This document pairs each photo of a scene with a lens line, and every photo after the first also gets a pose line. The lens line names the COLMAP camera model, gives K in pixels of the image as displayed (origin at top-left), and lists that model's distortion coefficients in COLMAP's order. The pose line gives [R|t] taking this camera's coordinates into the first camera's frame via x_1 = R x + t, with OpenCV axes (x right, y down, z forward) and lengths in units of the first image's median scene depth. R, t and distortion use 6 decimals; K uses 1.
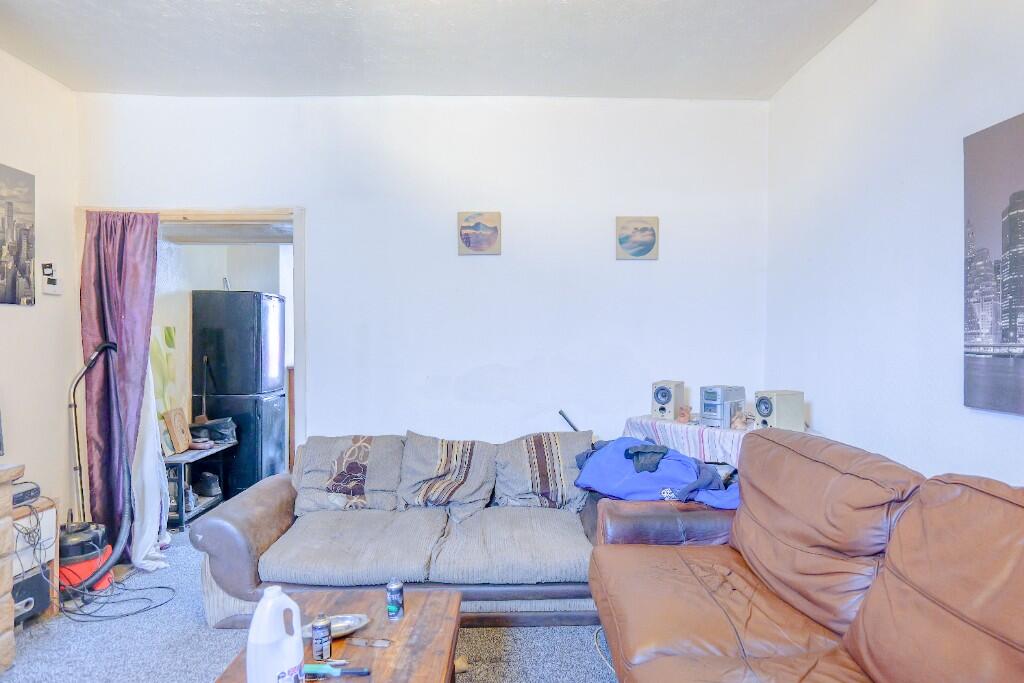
lens RADIAL K [[606.6, 0, 512.0], [0, 606.6, 341.5], [0, 0, 1]] dist [-0.001370, -0.000393]
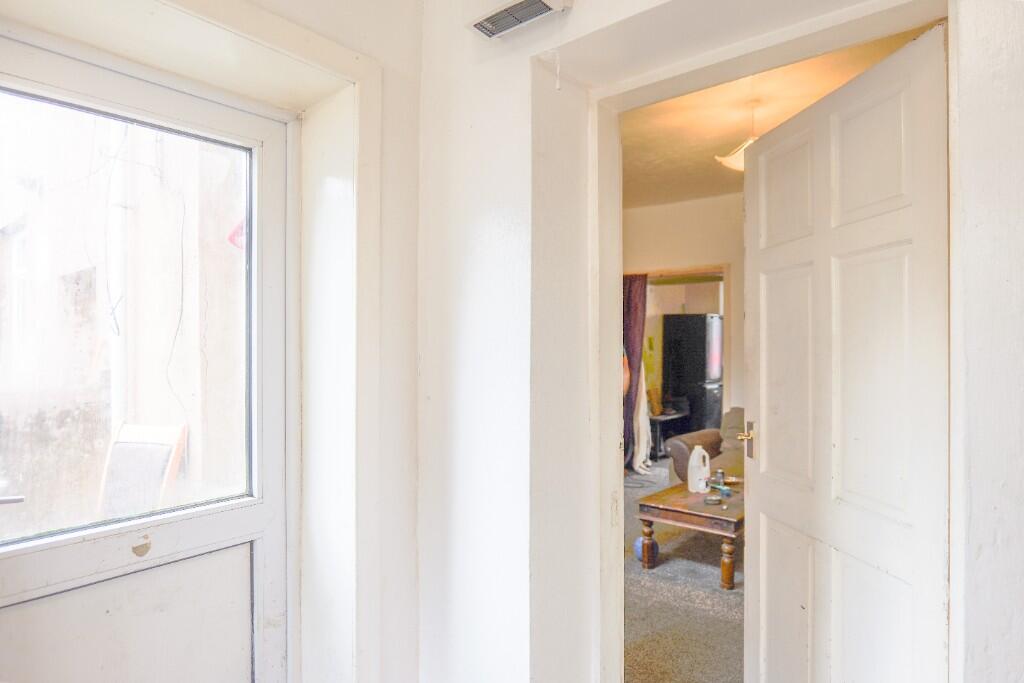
lens RADIAL K [[586.8, 0, 512.0], [0, 586.8, 341.5], [0, 0, 1]] dist [-0.003099, 0.002720]
pose [[0.745921, 0.003435, -0.666026, 0.216713], [-0.012051, 0.999893, -0.008340, 0.003630], [0.665926, 0.014247, 0.745882, -0.445312]]
